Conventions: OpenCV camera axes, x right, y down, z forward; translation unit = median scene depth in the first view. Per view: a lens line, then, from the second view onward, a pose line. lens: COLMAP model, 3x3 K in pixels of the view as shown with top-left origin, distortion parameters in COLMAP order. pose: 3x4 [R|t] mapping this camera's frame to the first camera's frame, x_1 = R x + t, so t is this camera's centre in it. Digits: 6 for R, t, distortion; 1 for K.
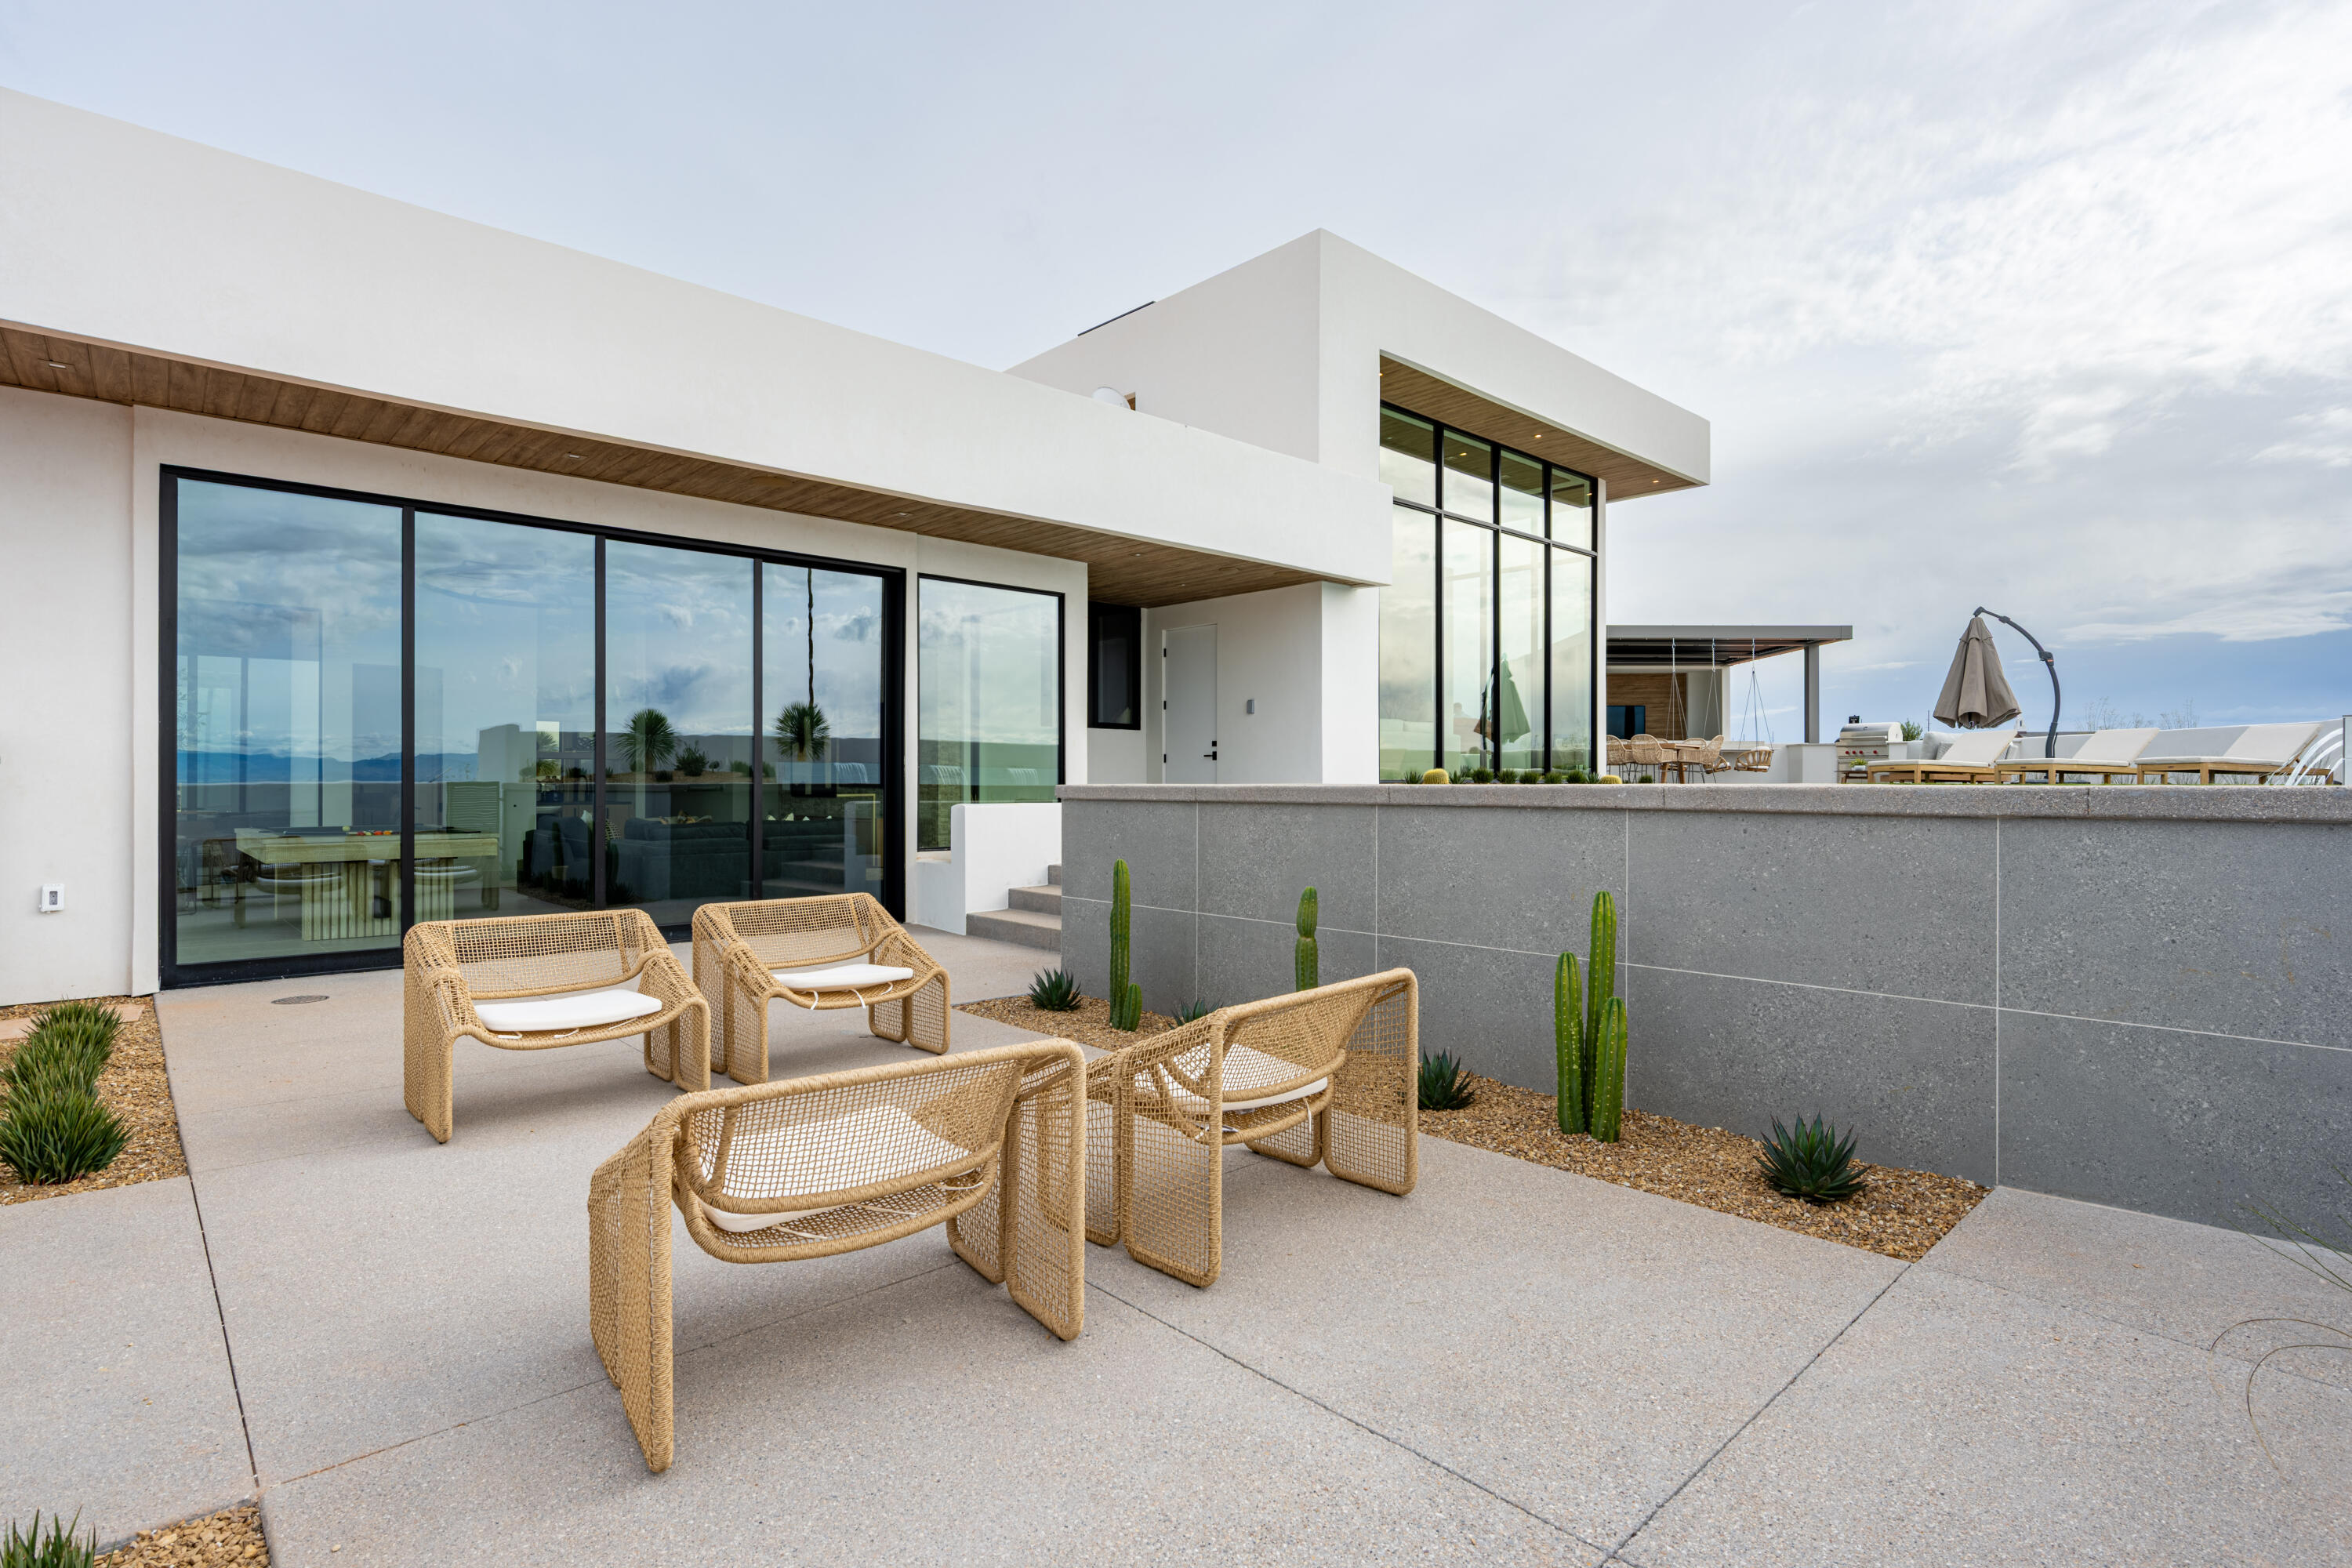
lens RADIAL K [[1182.7, 0, 1176.0], [0, 1182.7, 784.0], [0, 0, 1]] dist [-0.000014, -0.000001]
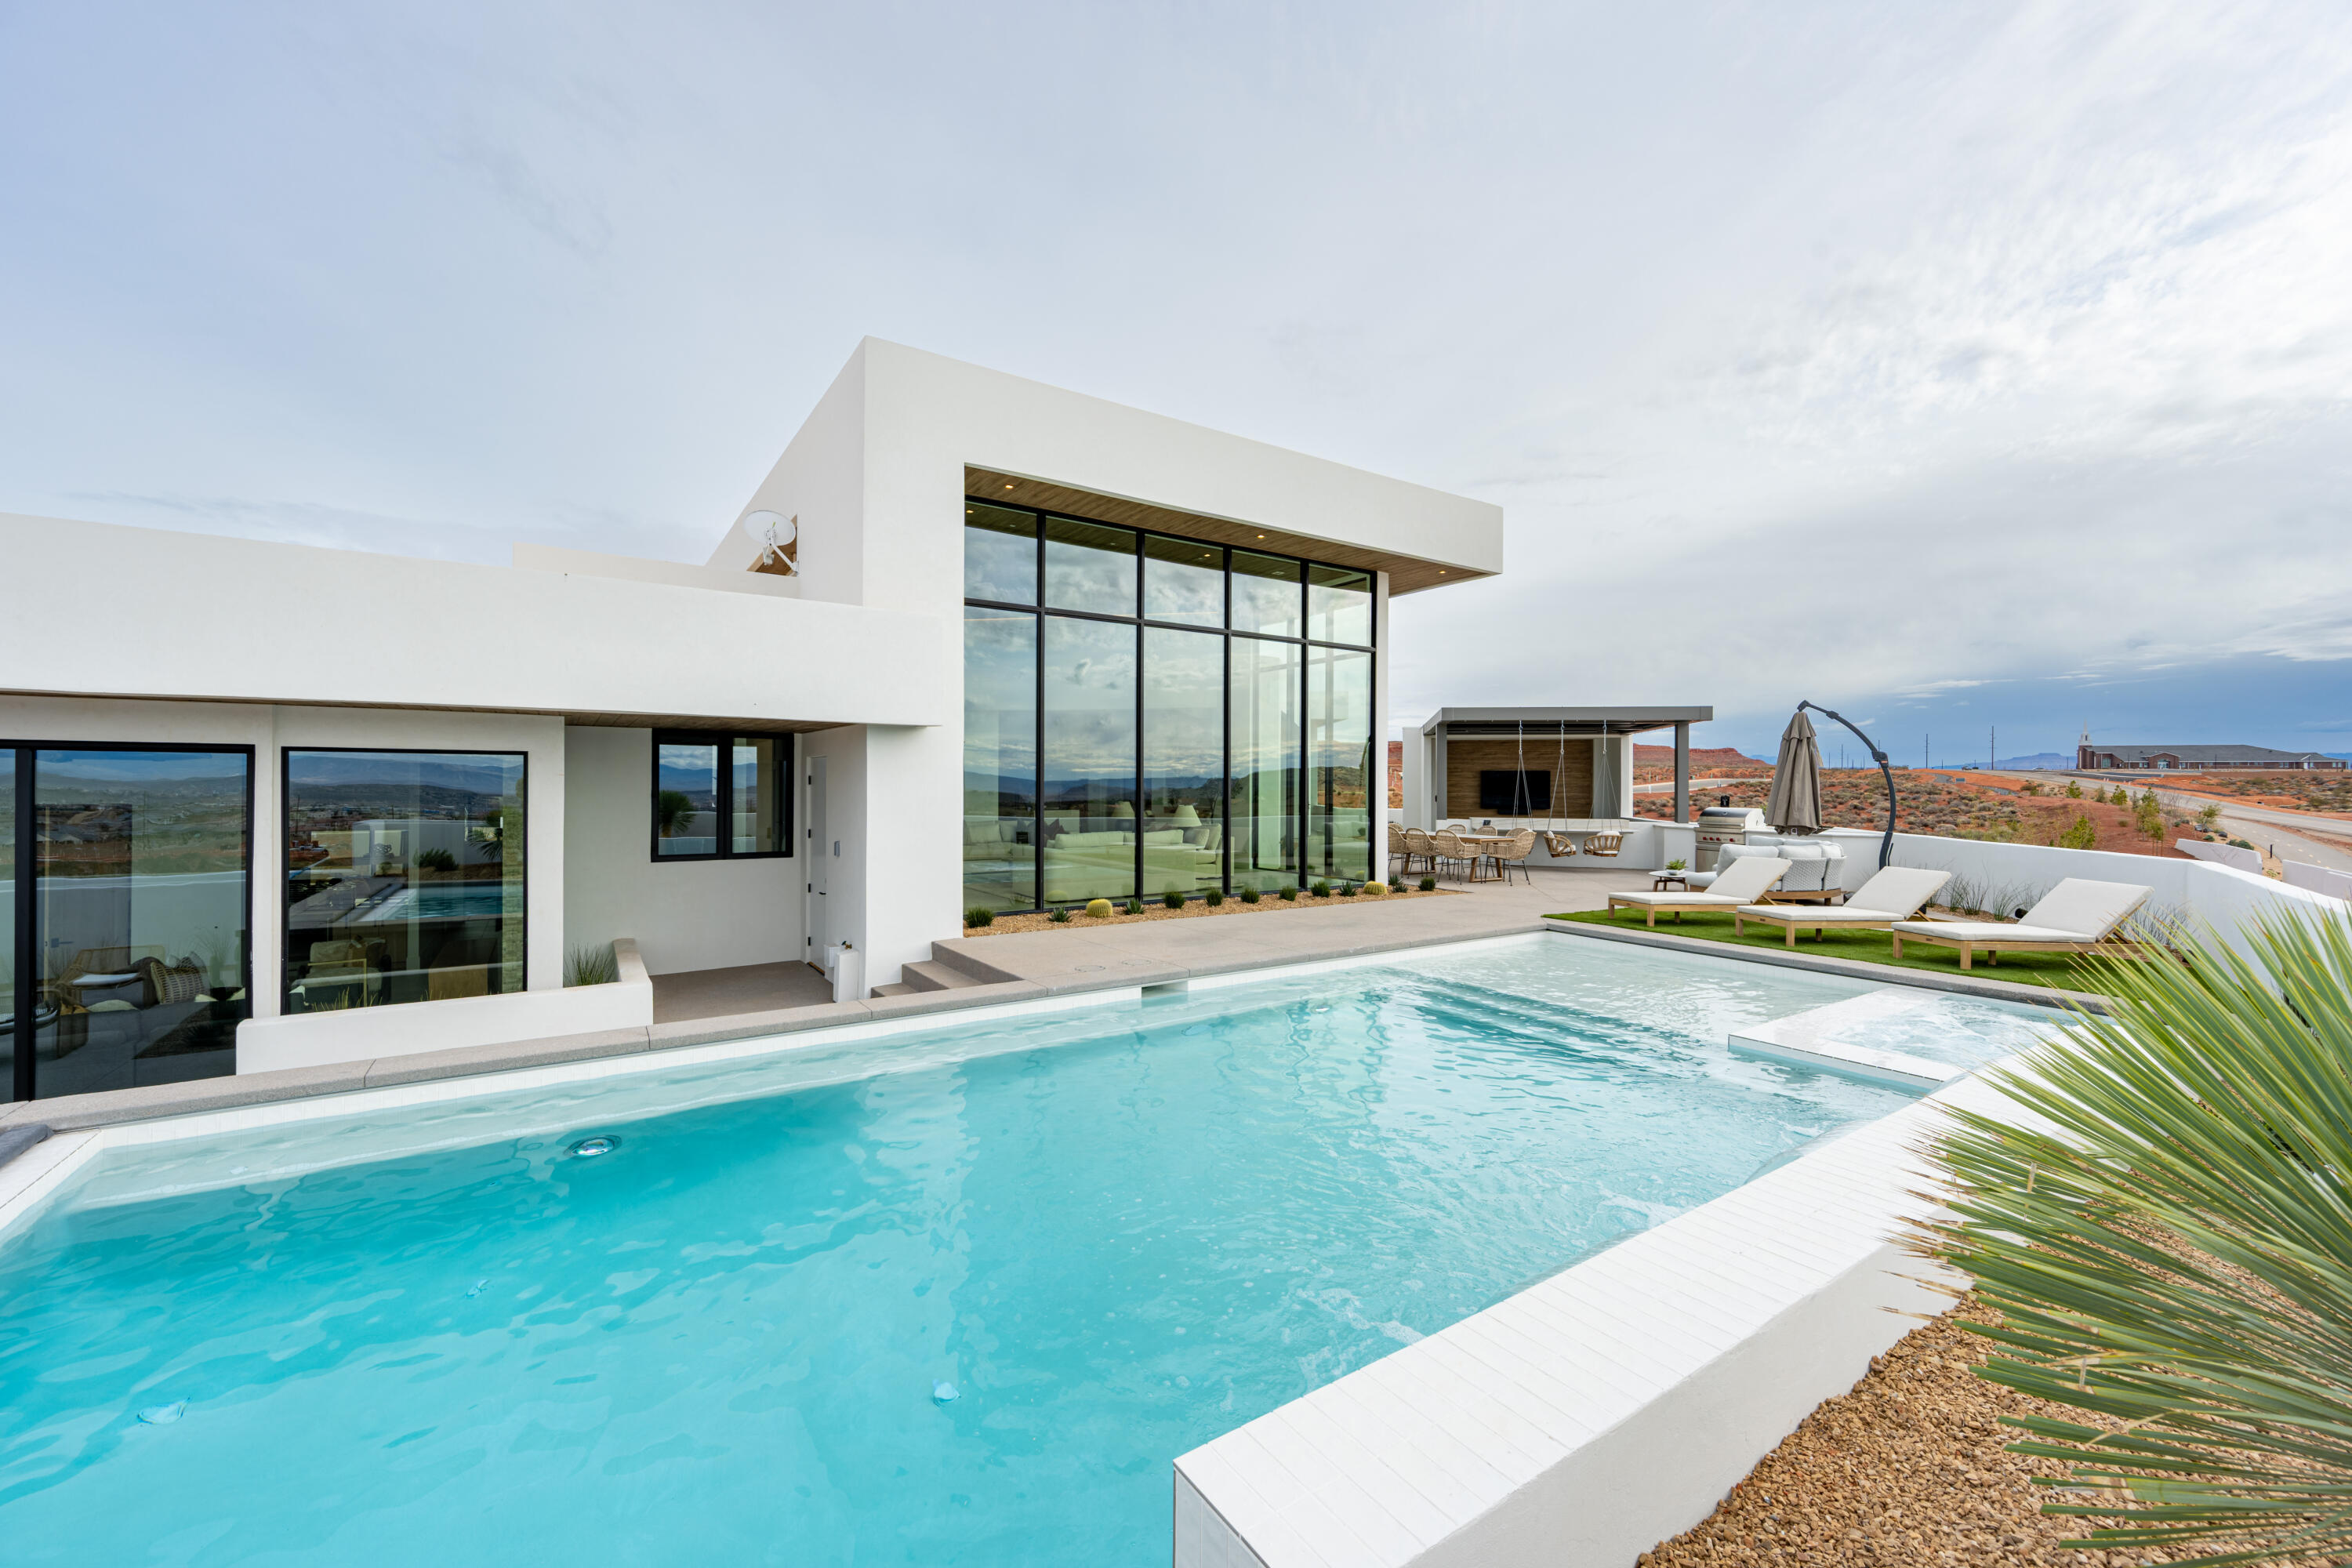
lens RADIAL K [[935.3, 0, 1176.0], [0, 935.3, 784.0], [0, 0, 1]] dist [-0.018916, 0.000053]
pose [[0.988863, 0.004768, -0.148751, 0.305321], [-0.004991, 0.999987, -0.001124, -0.082050], [0.148744, 0.001854, 0.988874, 0.216712]]
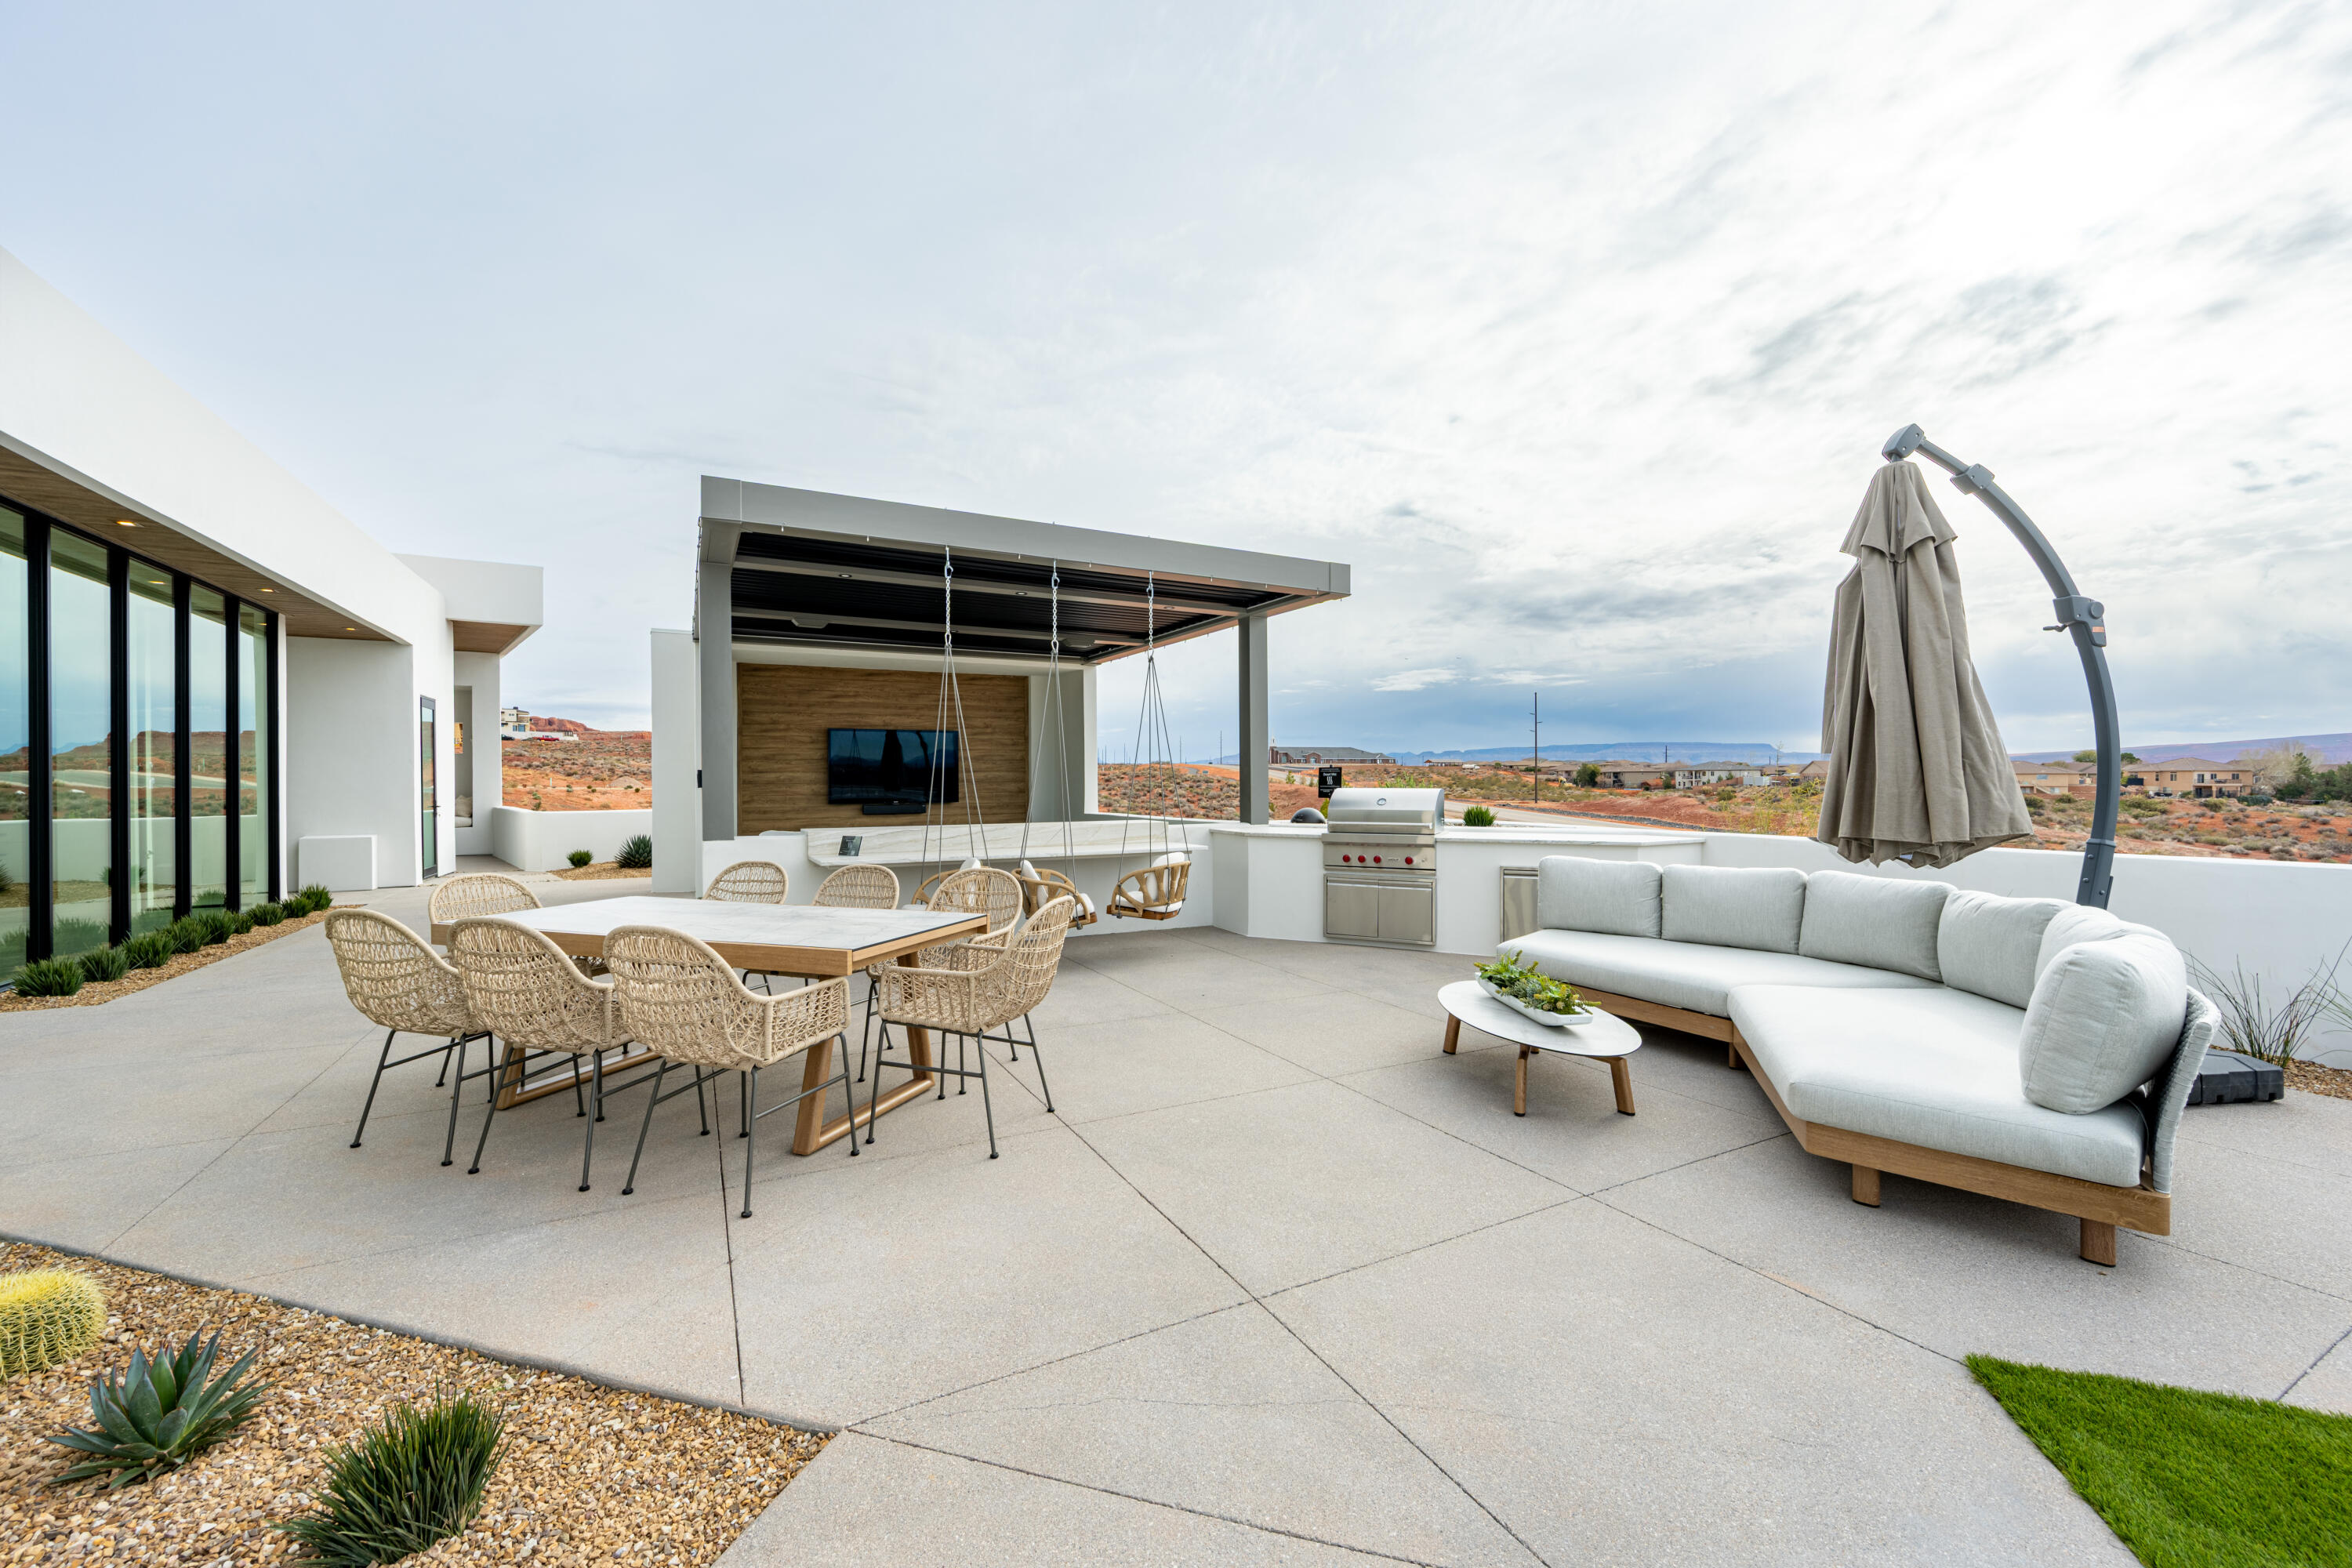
lens RADIAL K [[935.3, 0, 1176.0], [0, 935.3, 784.0], [0, 0, 1]] dist [-0.018916, 0.000053]
pose [[0.863061, -0.008397, 0.505029, 0.416354], [0.006872, 0.999964, 0.004882, -0.067068], [-0.505052, -0.000743, 0.863088, 0.899444]]
